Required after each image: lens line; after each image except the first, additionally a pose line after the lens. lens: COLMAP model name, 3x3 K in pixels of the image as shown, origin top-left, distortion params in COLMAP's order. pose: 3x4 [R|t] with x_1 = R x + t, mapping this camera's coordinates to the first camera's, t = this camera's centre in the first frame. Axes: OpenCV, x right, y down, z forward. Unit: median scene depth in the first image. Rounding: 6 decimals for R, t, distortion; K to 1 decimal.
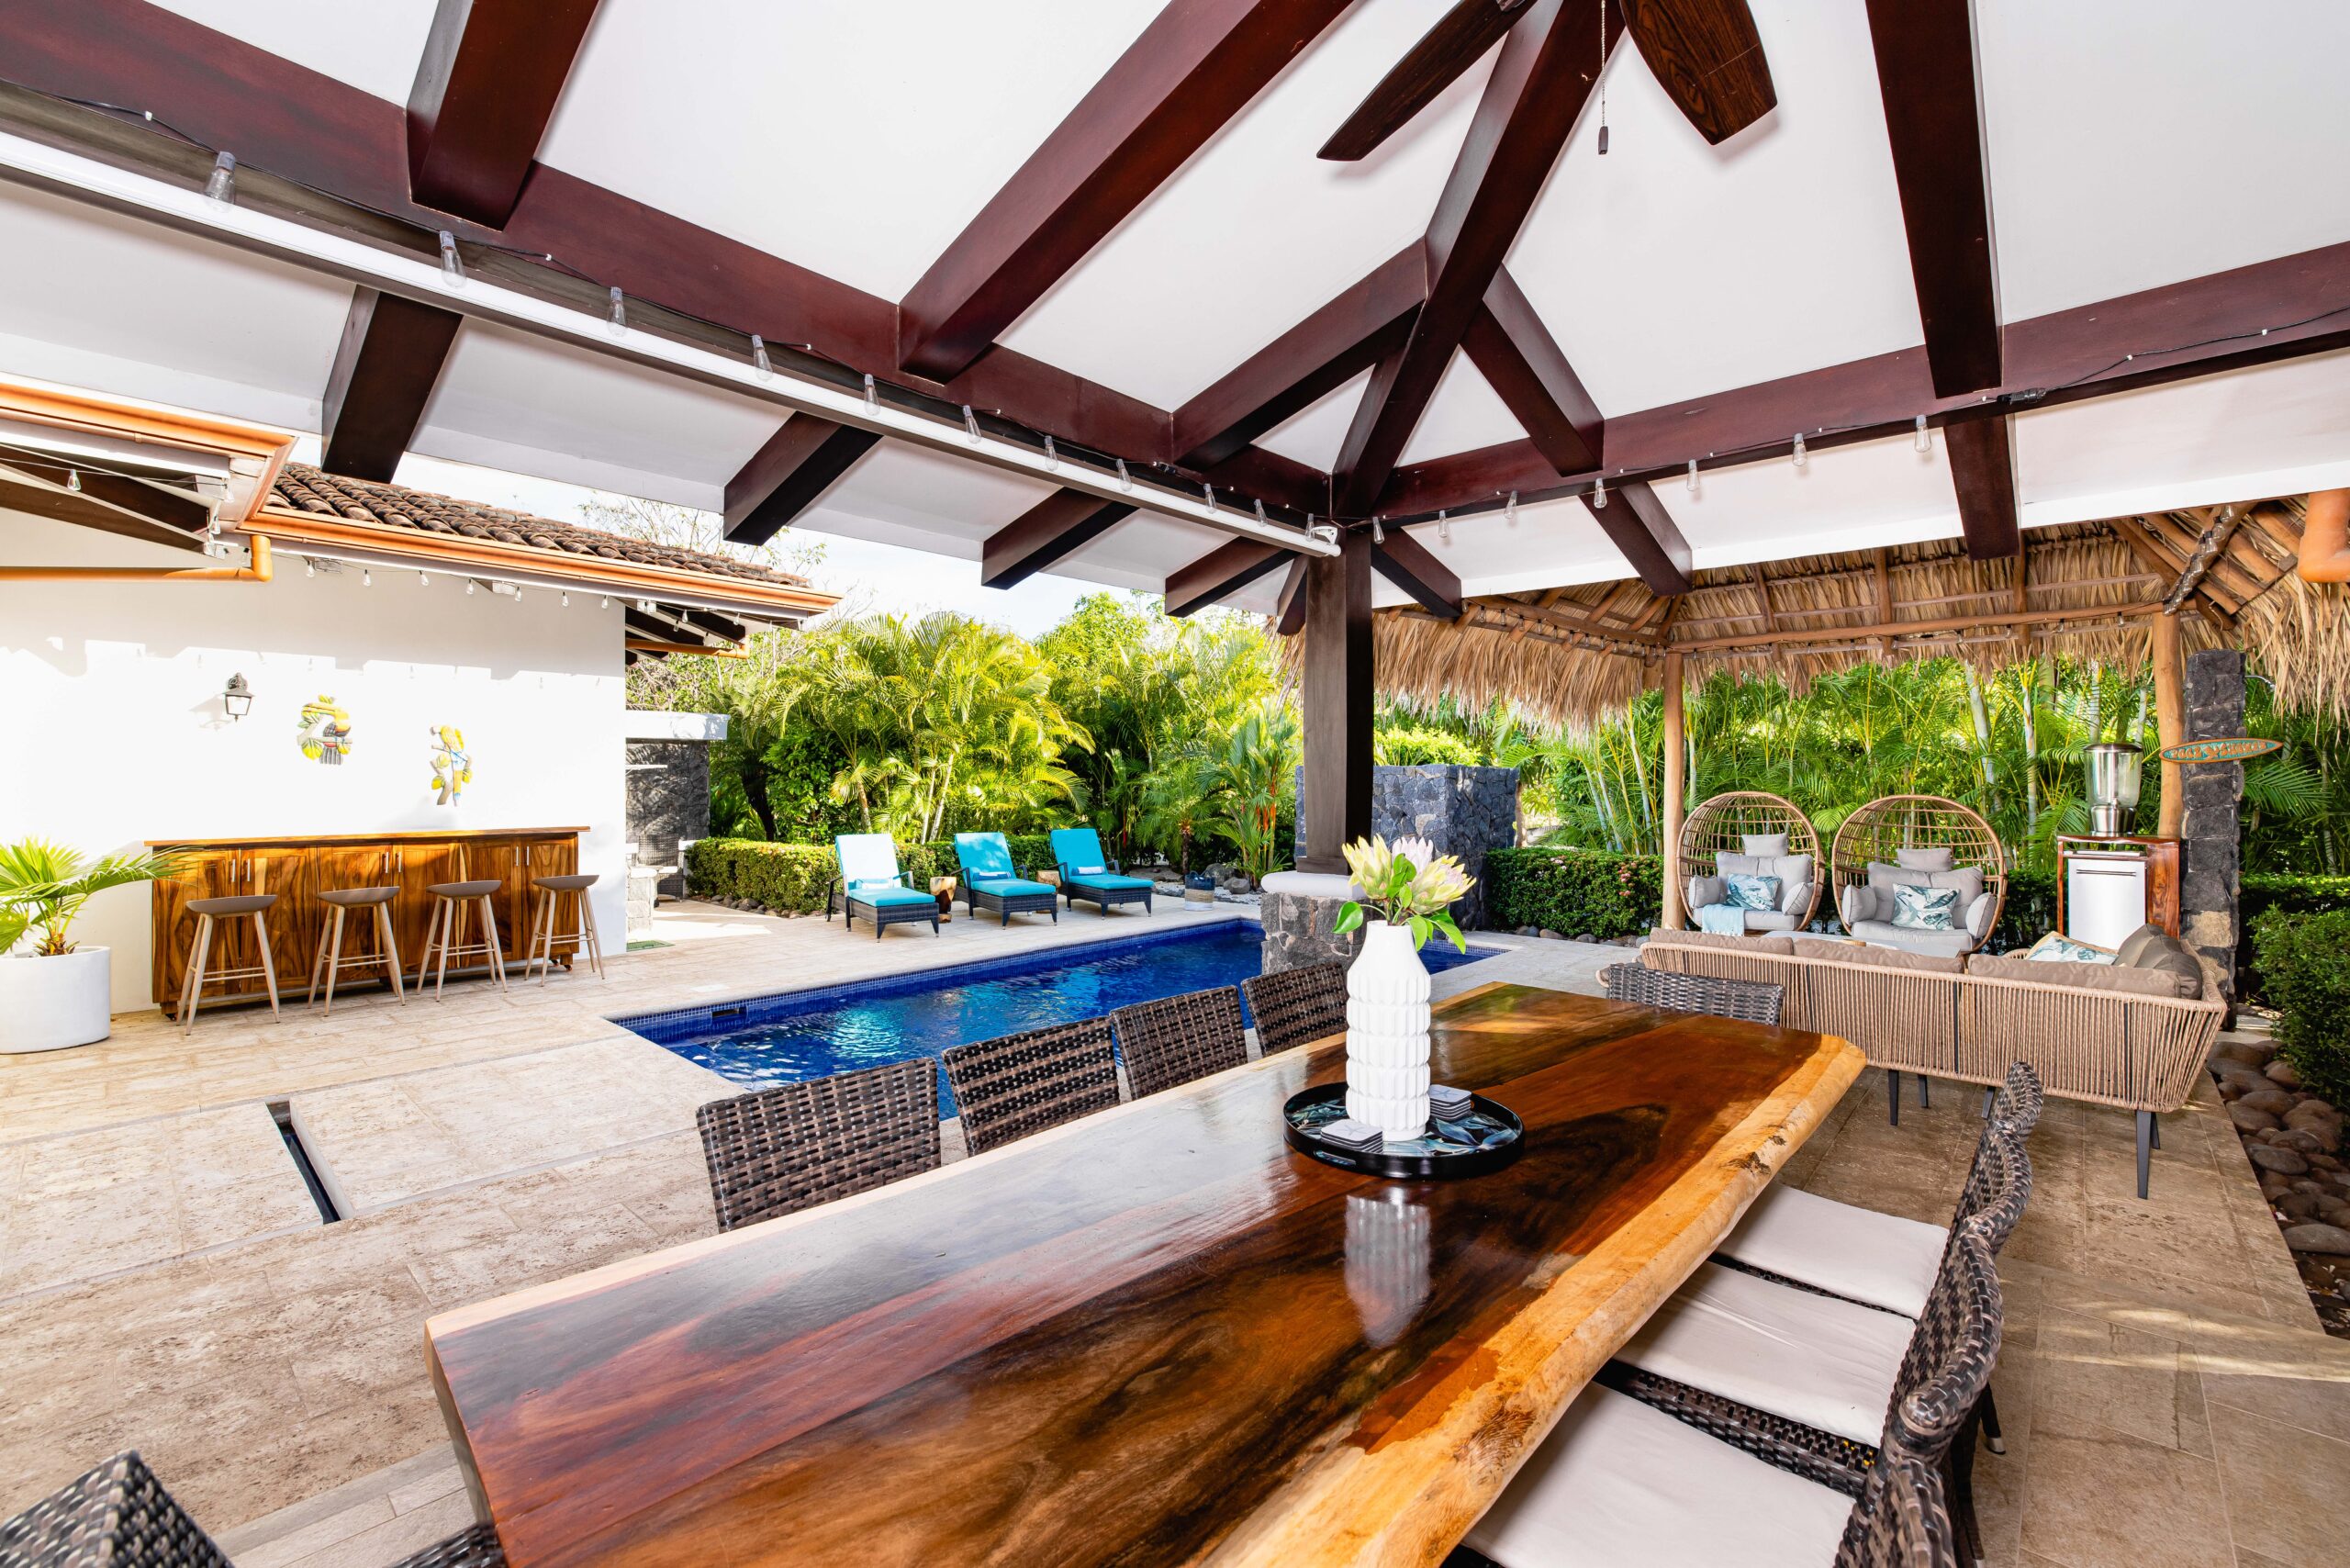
lens RADIAL K [[993.9, 0, 1177.4], [0, 993.9, 781.3], [0, 0, 1]] dist [0.000168, 0.000101]
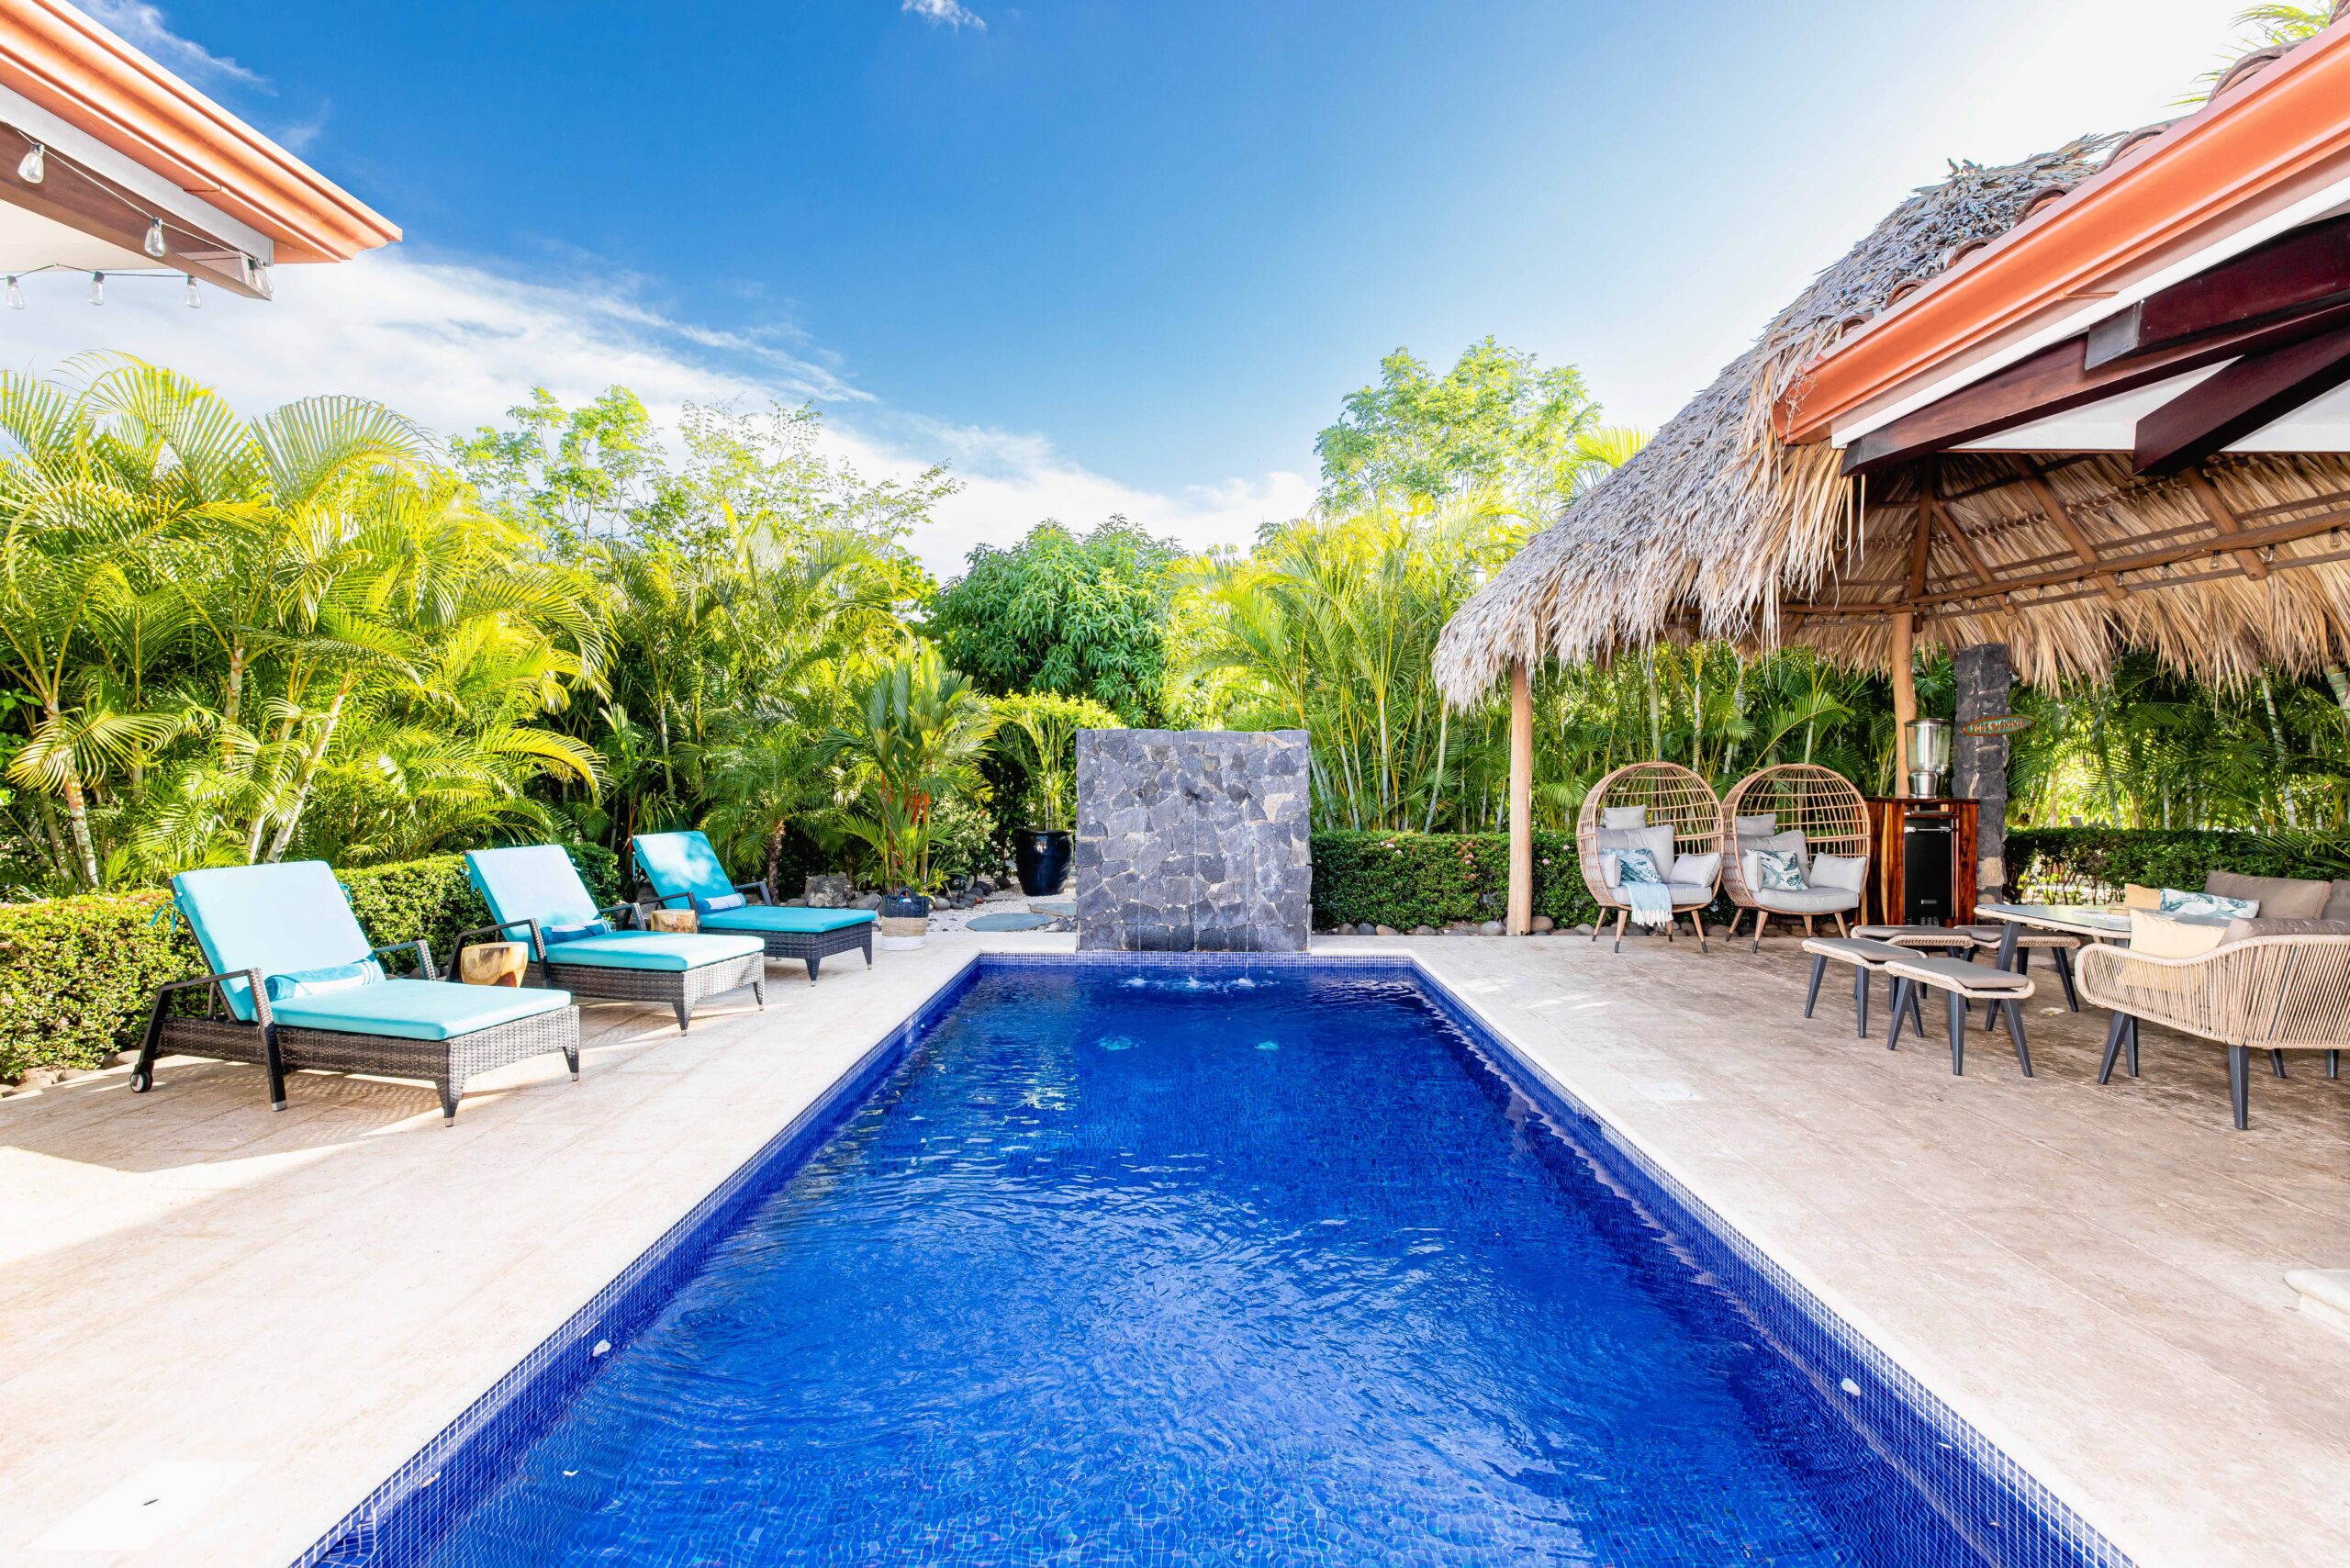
lens RADIAL K [[993.9, 0, 1177.4], [0, 993.9, 781.3], [0, 0, 1]] dist [0.000168, 0.000101]
pose [[0.749084, -0.007832, 0.662428, -0.317937], [0.001400, 0.999947, 0.010240, 0.013938], [-0.662473, -0.006743, 0.749055, 0.449592]]
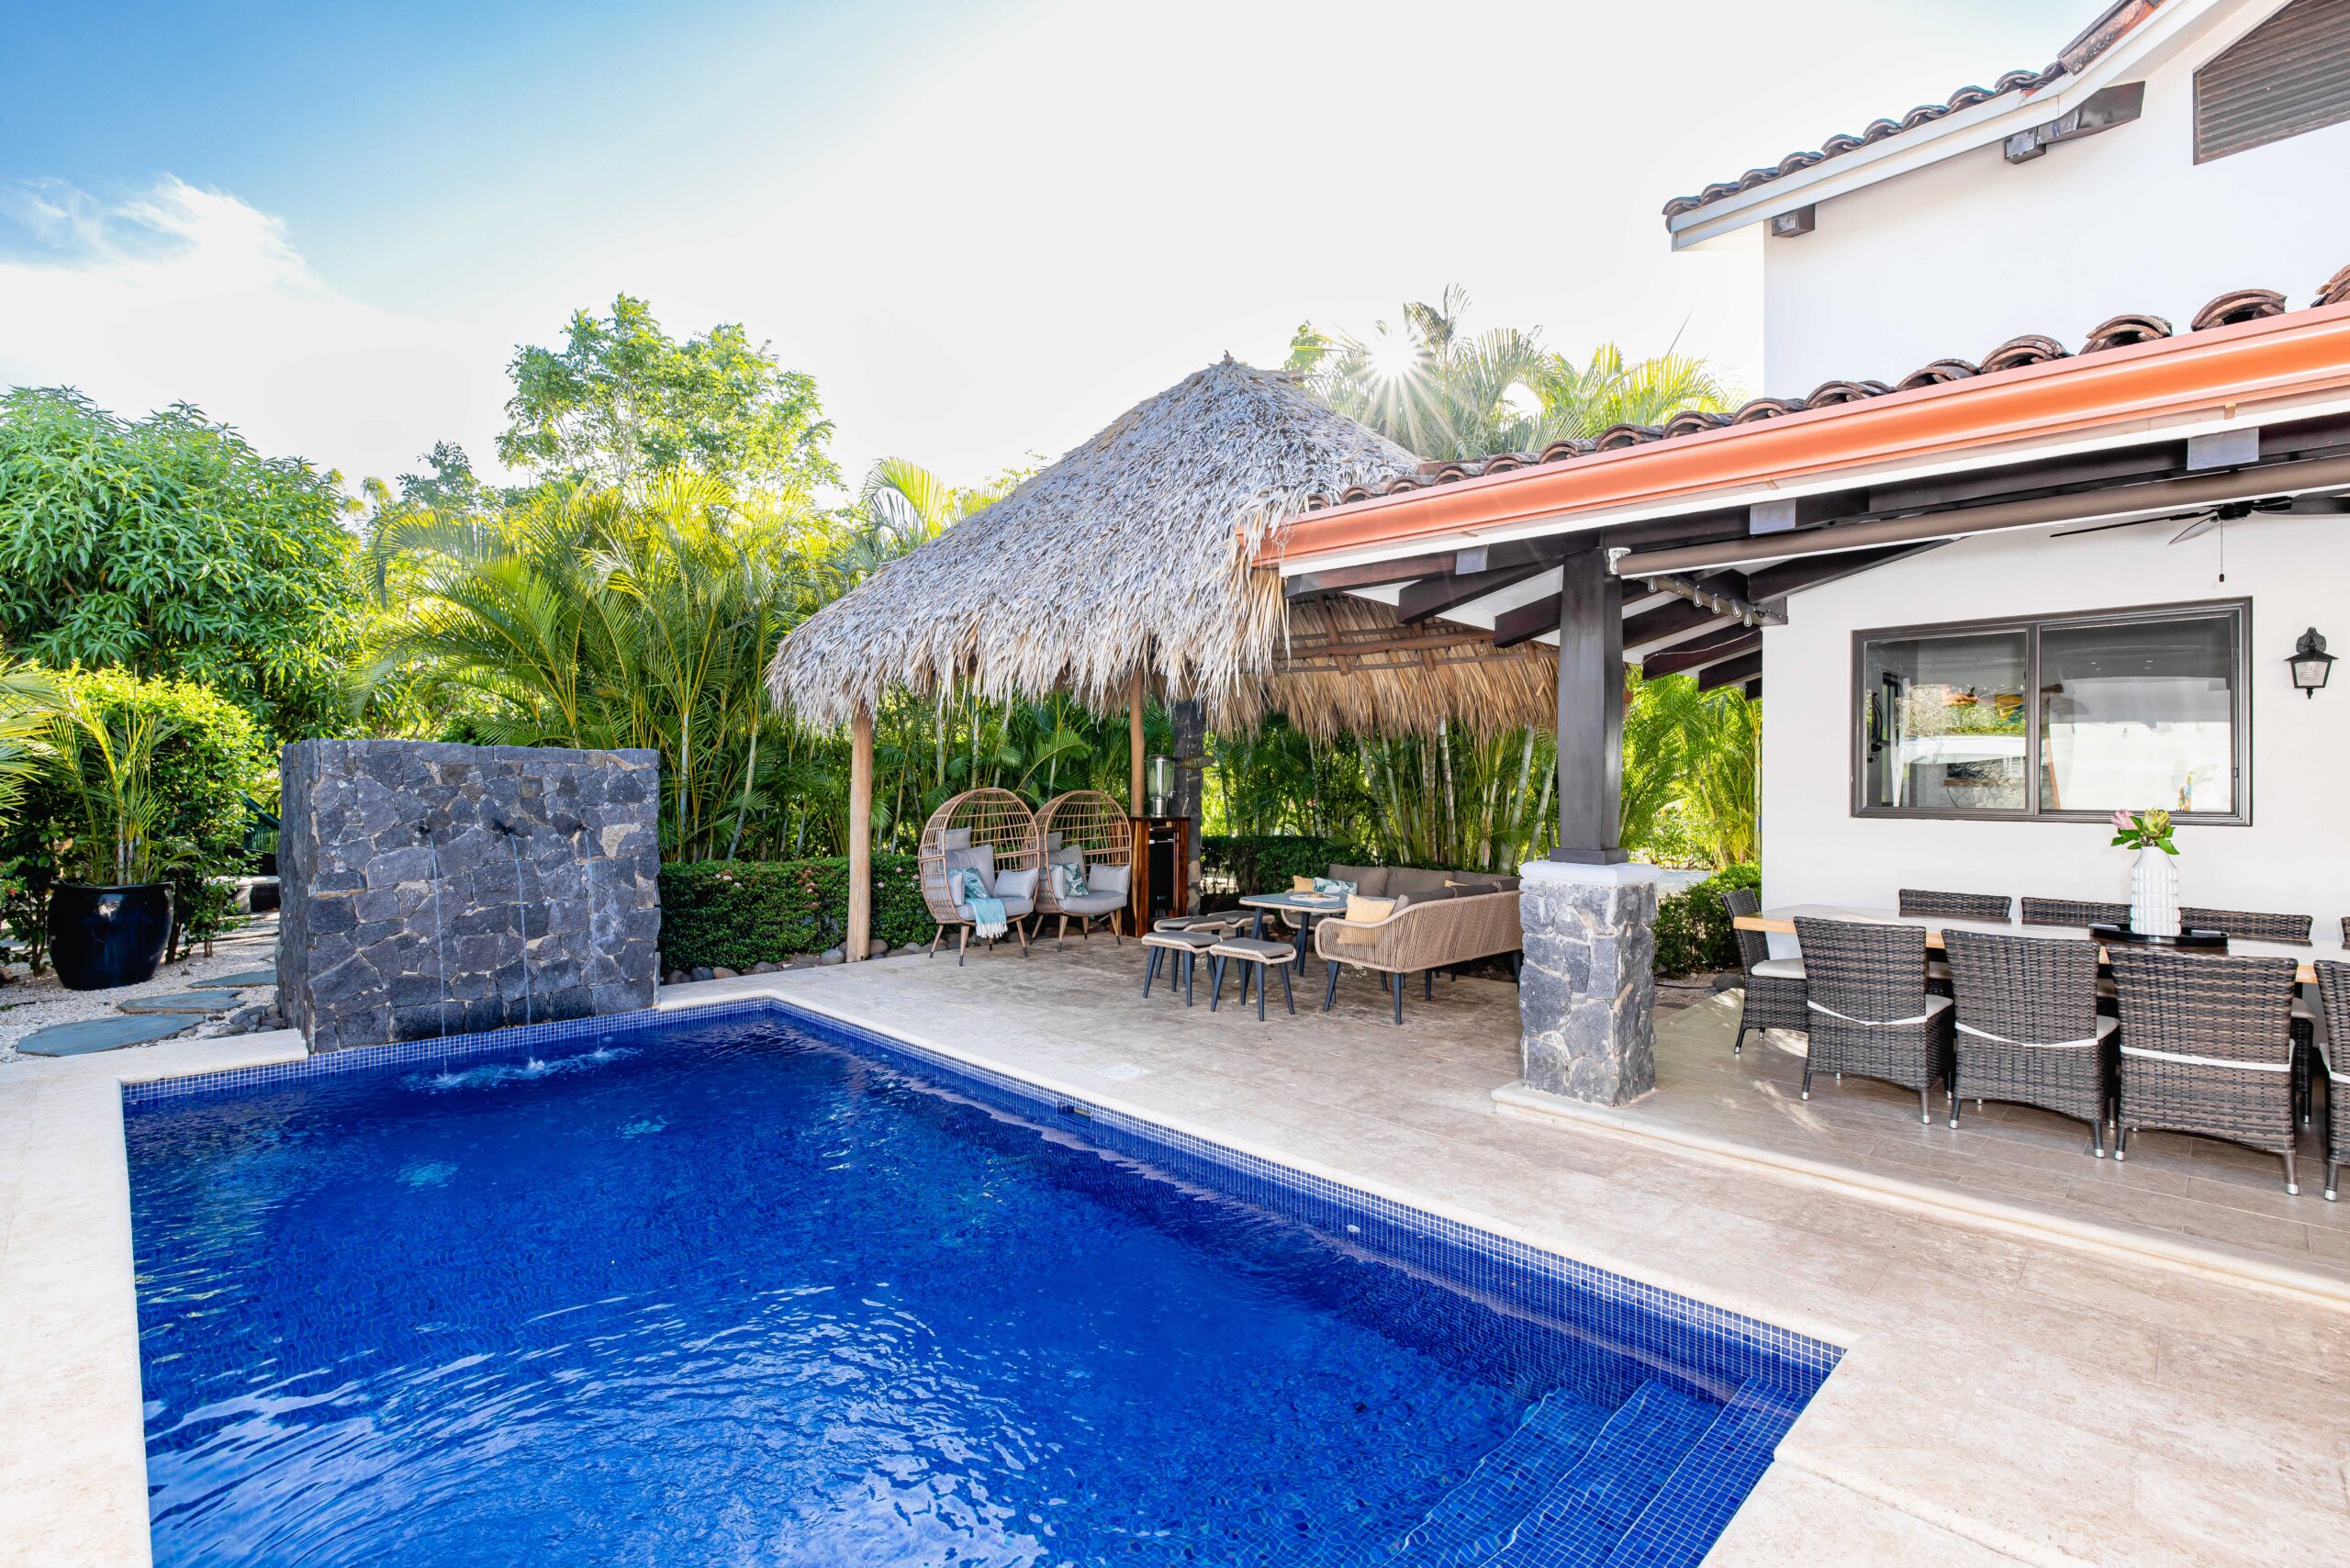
lens RADIAL K [[1047.4, 0, 1212.4], [0, 1047.4, 788.7], [0, 0, 1]] dist [0.000809, 0.000100]
pose [[0.023099, -0.002709, 0.999730, -0.404613], [-0.007730, 0.999966, 0.002888, 0.005206], [-0.999703, -0.007795, 0.023078, 0.554310]]
